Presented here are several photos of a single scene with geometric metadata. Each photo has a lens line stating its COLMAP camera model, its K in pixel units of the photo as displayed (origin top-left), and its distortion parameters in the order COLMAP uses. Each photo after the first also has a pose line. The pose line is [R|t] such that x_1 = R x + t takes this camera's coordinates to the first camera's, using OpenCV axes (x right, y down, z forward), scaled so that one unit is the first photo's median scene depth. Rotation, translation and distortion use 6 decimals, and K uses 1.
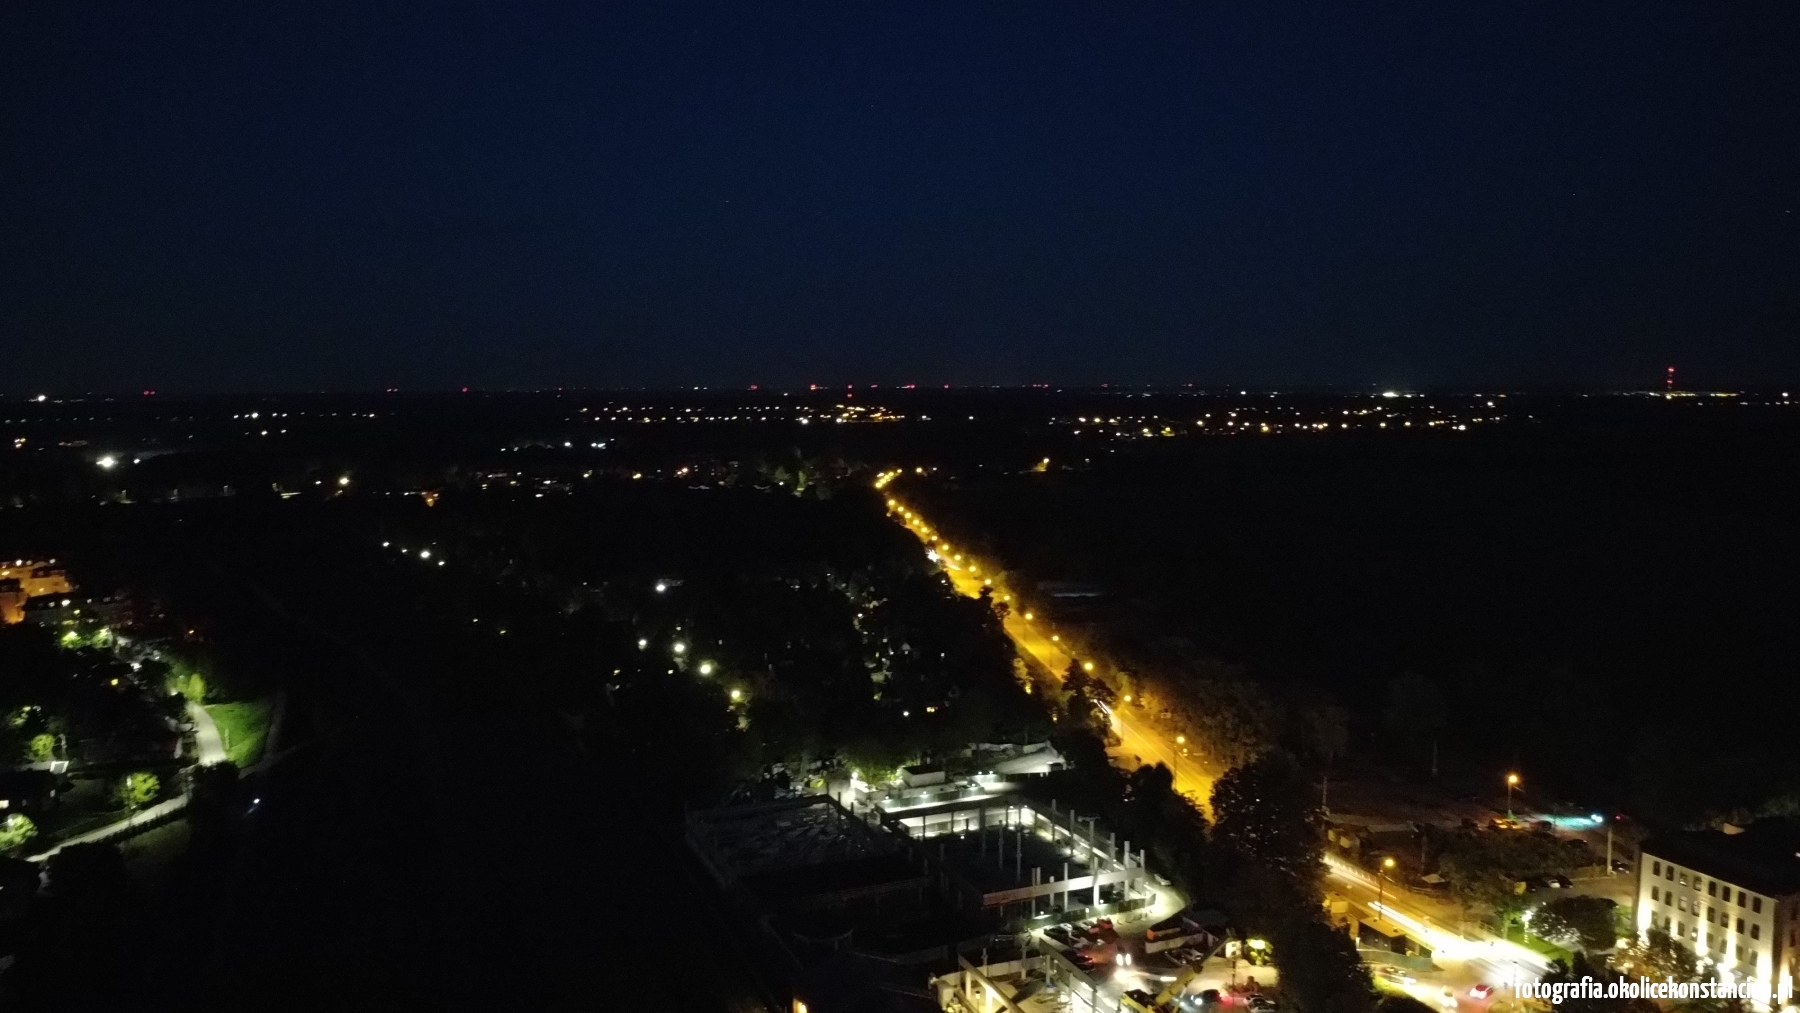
lens RADIAL K [[1316.3, 0, 896.1], [0, 1316.3, 507.1], [0, 0, 1]] dist [-0.002097, -0.004589]
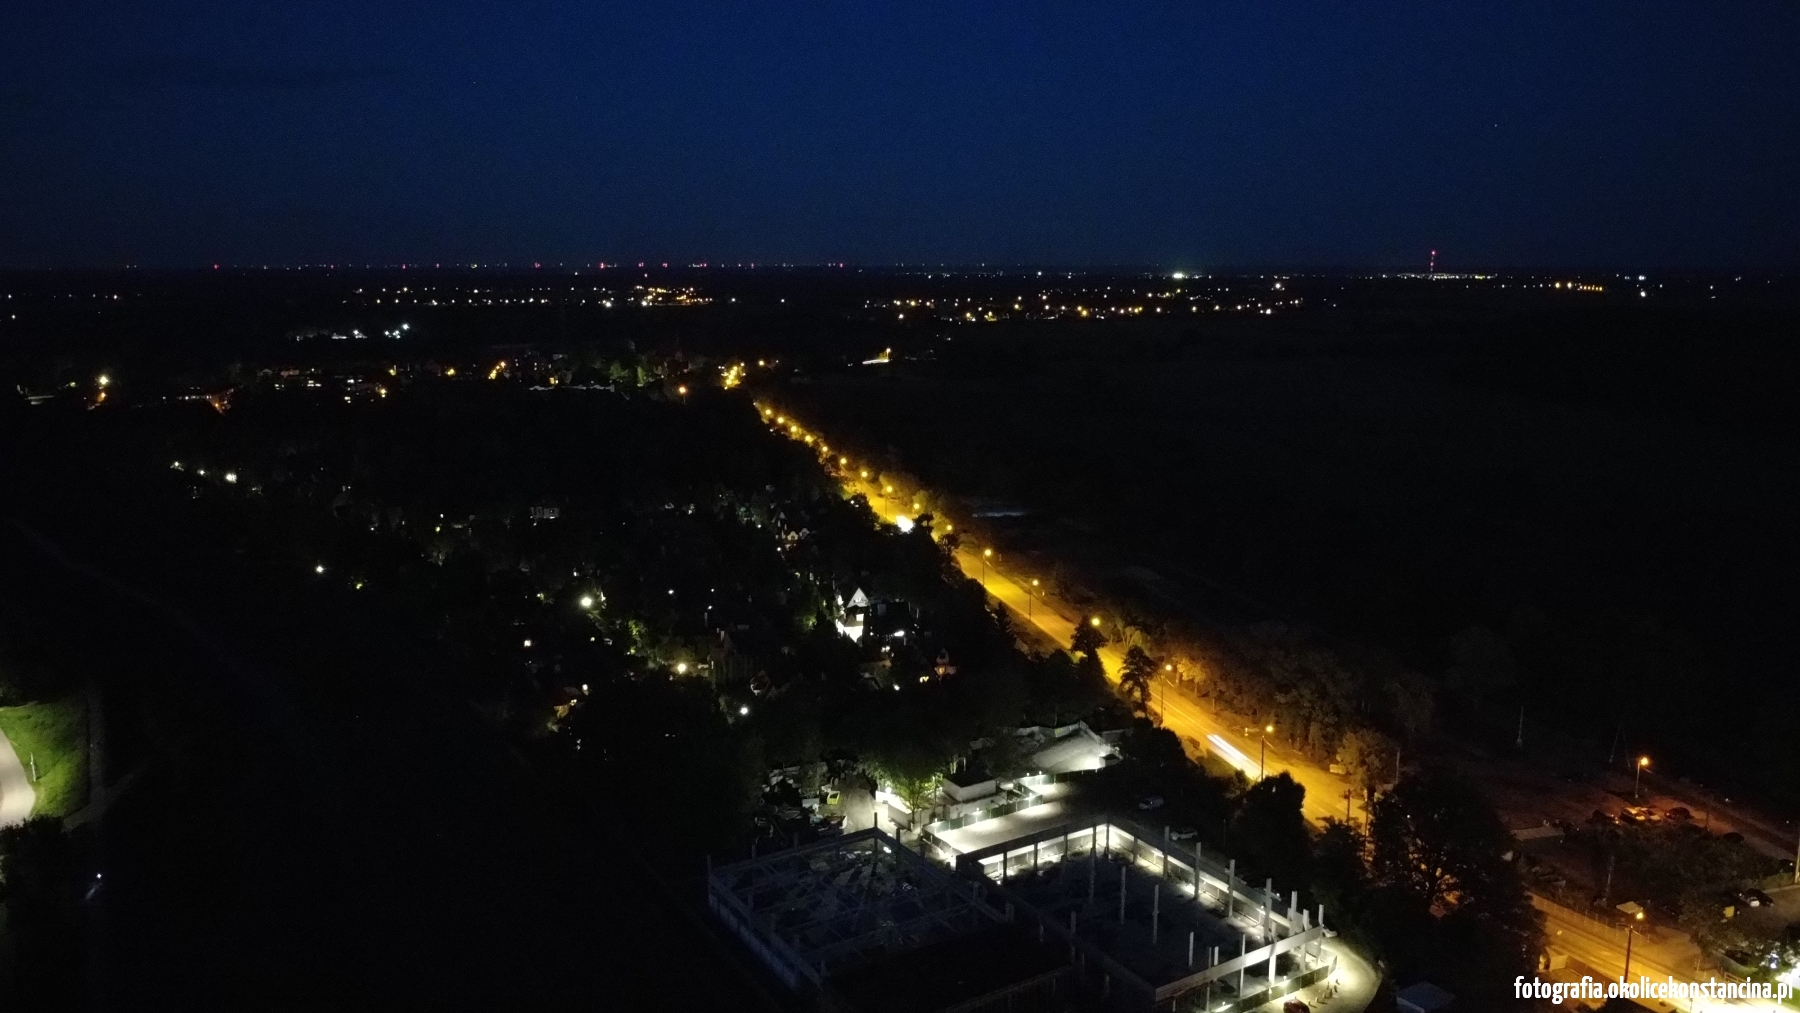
lens RADIAL K [[1316.3, 0, 896.1], [0, 1316.3, 507.1], [0, 0, 1]] dist [-0.002097, -0.004589]
pose [[0.987895, -0.023670, 0.153308, -0.129826], [0.009709, 0.995787, 0.091184, -0.039561], [-0.154820, -0.088591, 0.983963, 0.189553]]
